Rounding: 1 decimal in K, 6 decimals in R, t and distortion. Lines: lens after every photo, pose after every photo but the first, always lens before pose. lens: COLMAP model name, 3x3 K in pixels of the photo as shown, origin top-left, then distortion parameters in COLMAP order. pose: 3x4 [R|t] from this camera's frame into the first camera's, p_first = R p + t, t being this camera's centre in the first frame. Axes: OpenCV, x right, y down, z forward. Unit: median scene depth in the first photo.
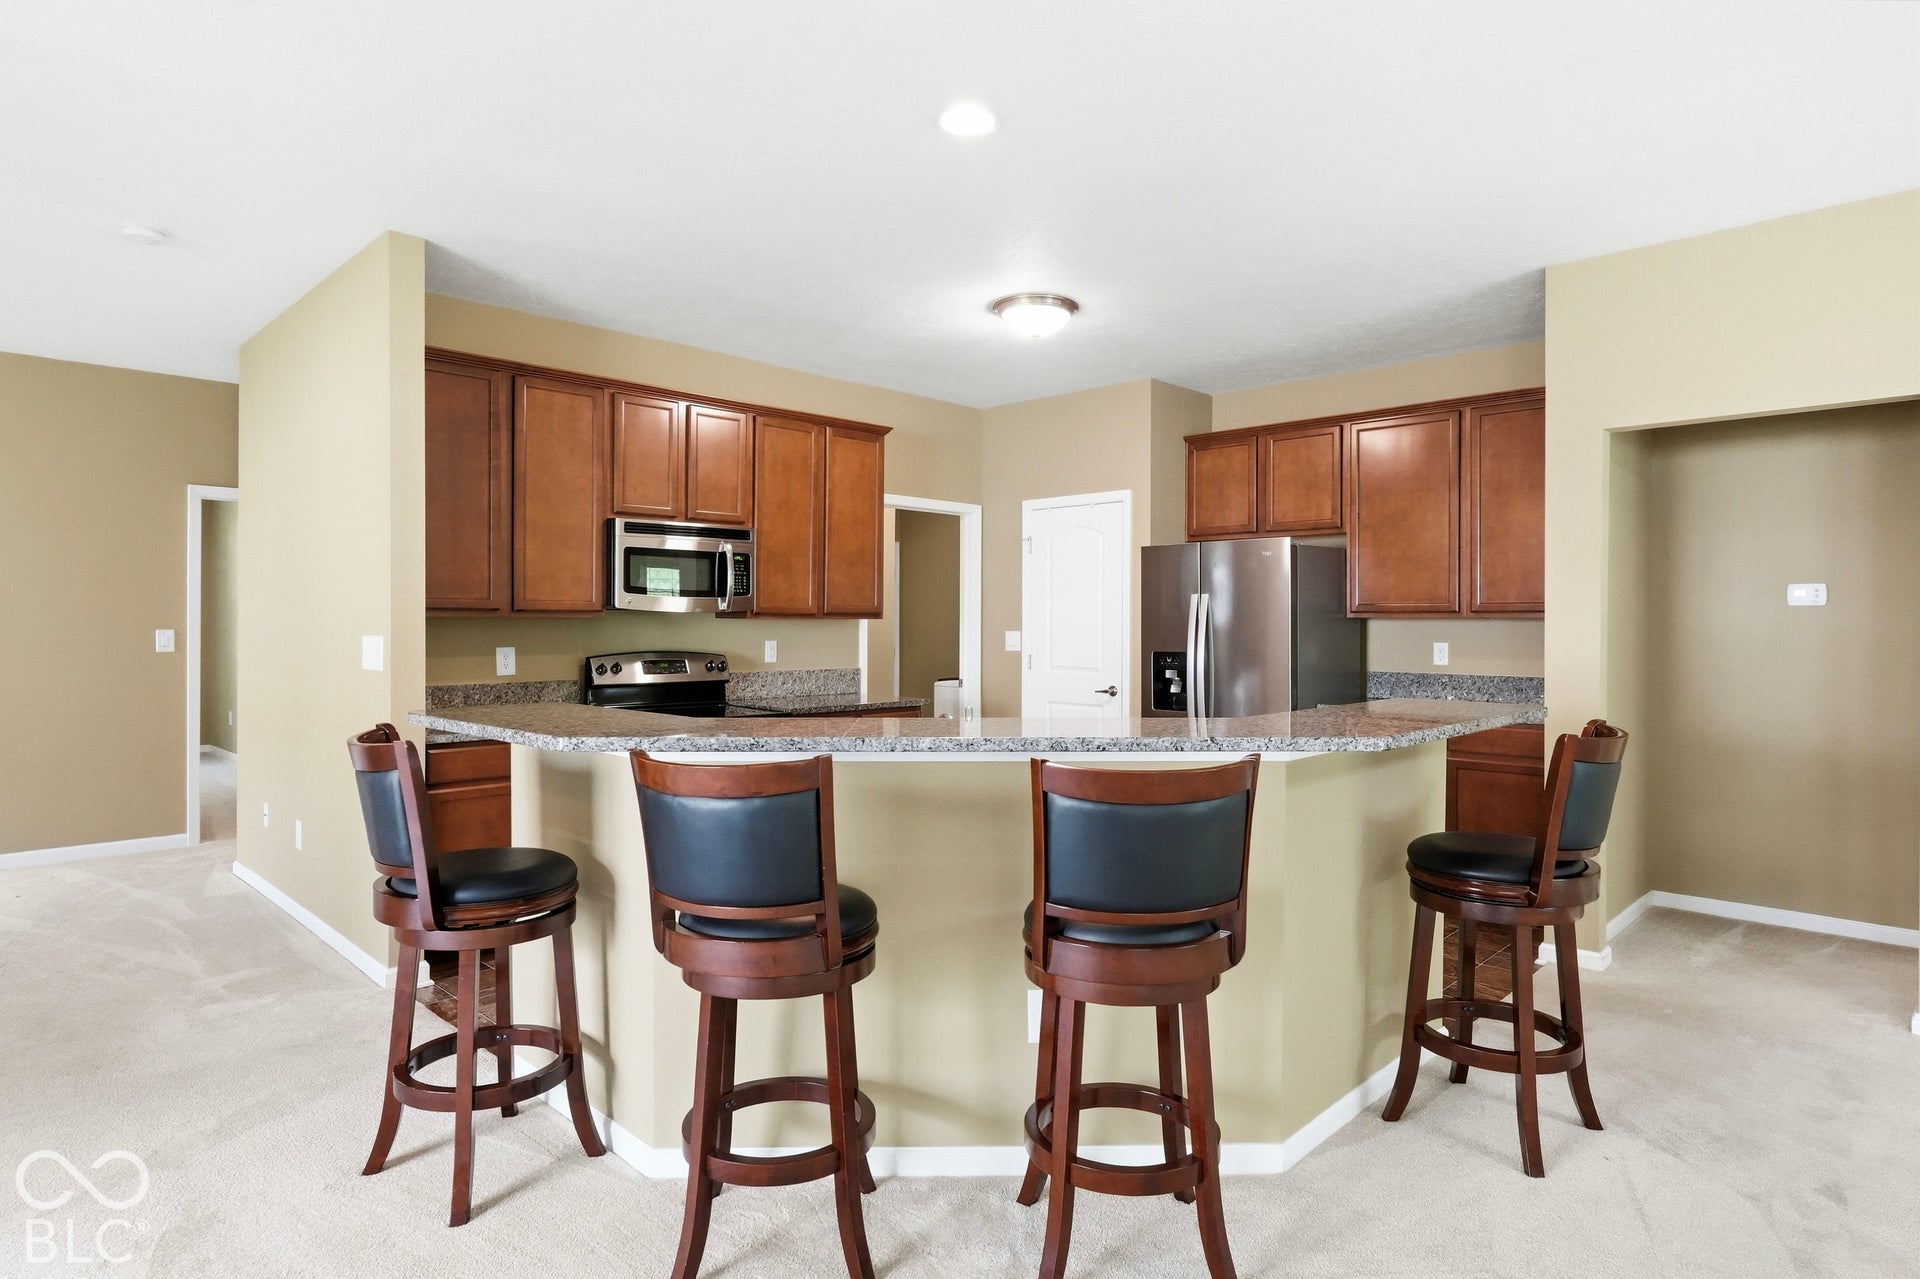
lens RADIAL K [[1039.2, 0, 958.9], [0, 1039.2, 630.2], [0, 0, 1]] dist [-0.003594, 0.001081]
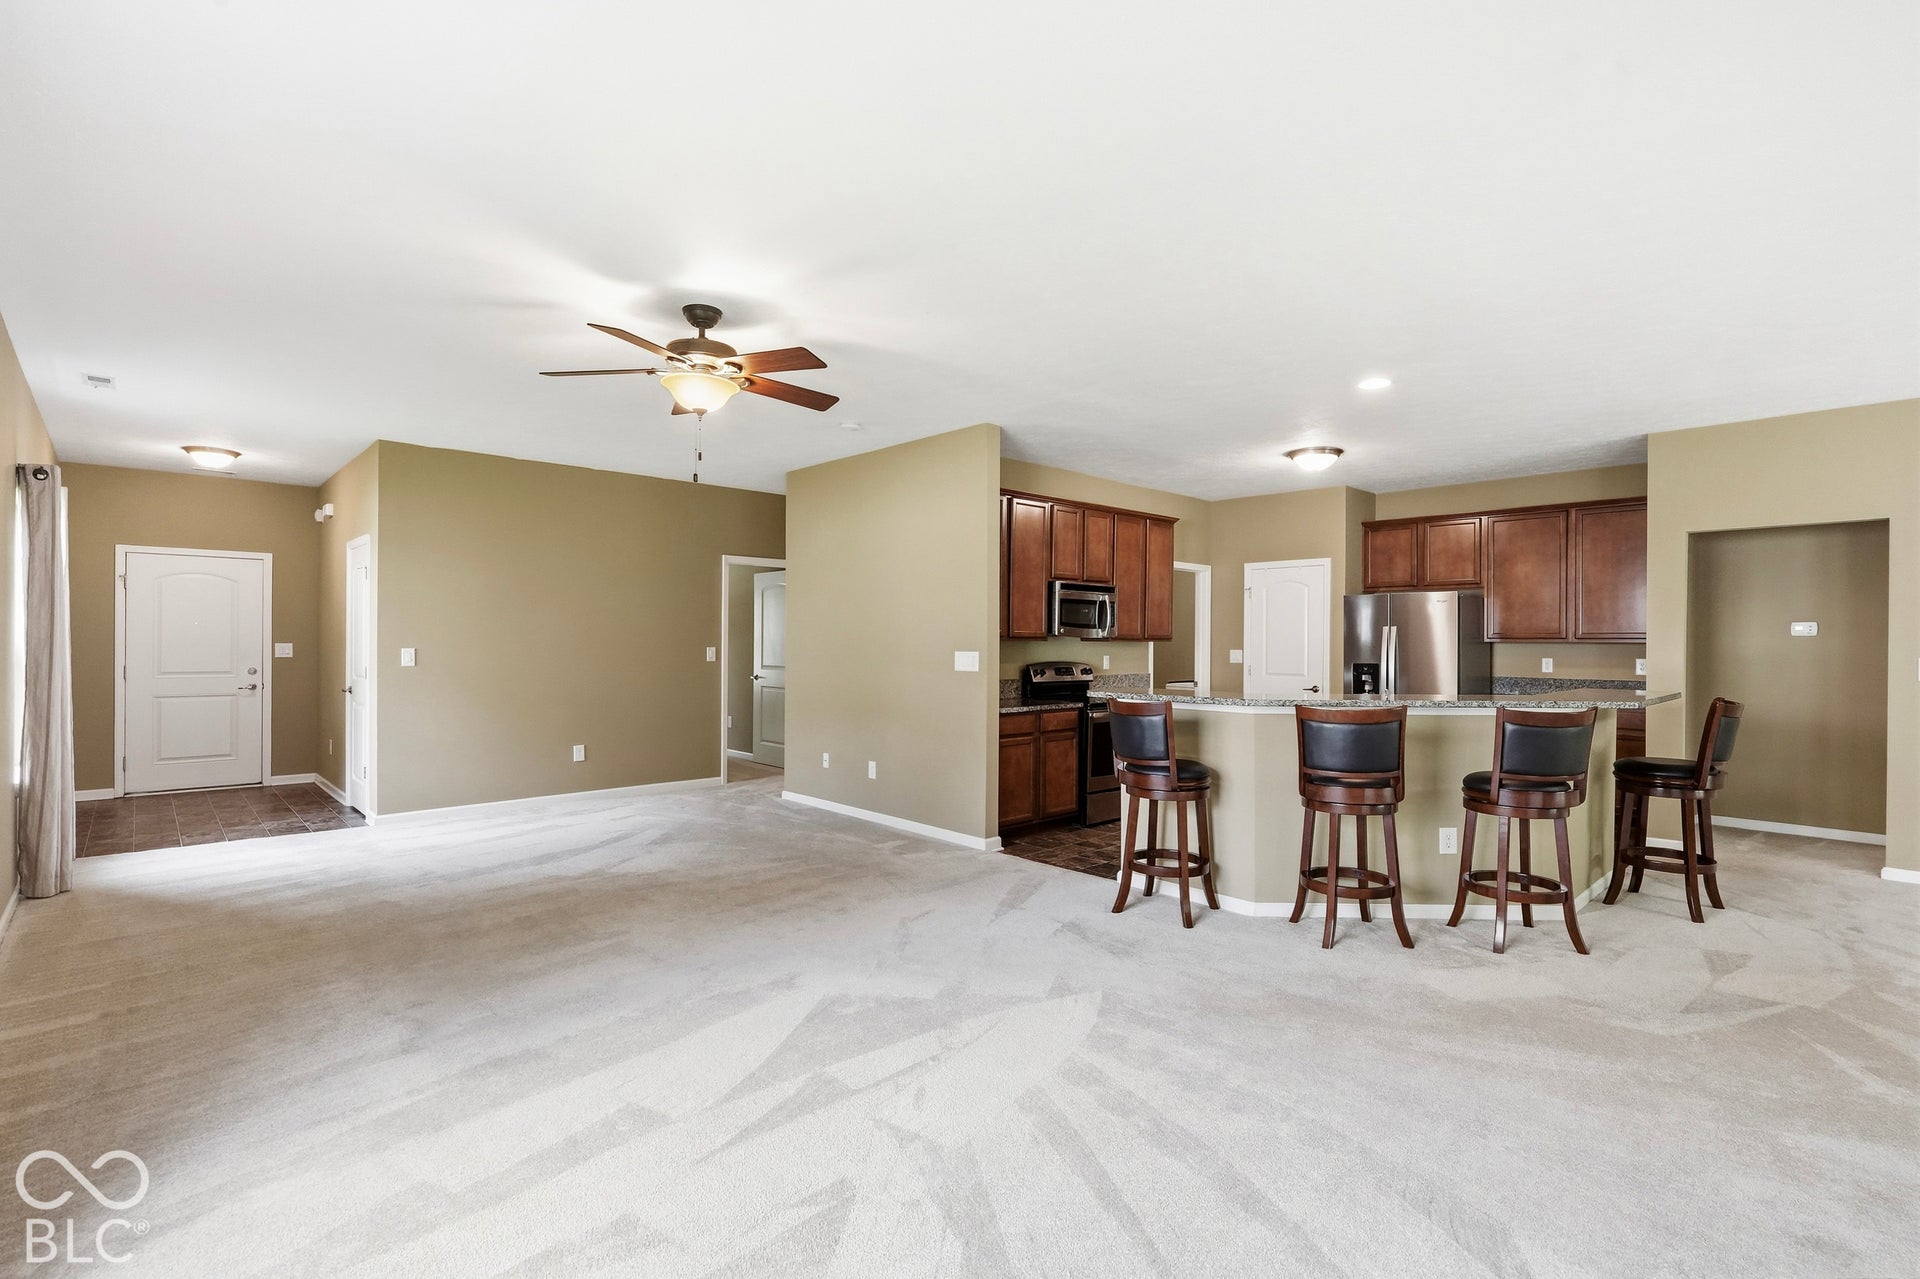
lens RADIAL K [[870.2, 0, 963.3], [0, 870.2, 644.9], [0, 0, 1]] dist [0.002138, 0.000057]
pose [[0.999476, 0.003146, -0.032230, -0.373069], [-0.003252, 0.999989, -0.003242, -0.001013], [0.032219, 0.003345, 0.999475, -0.336584]]
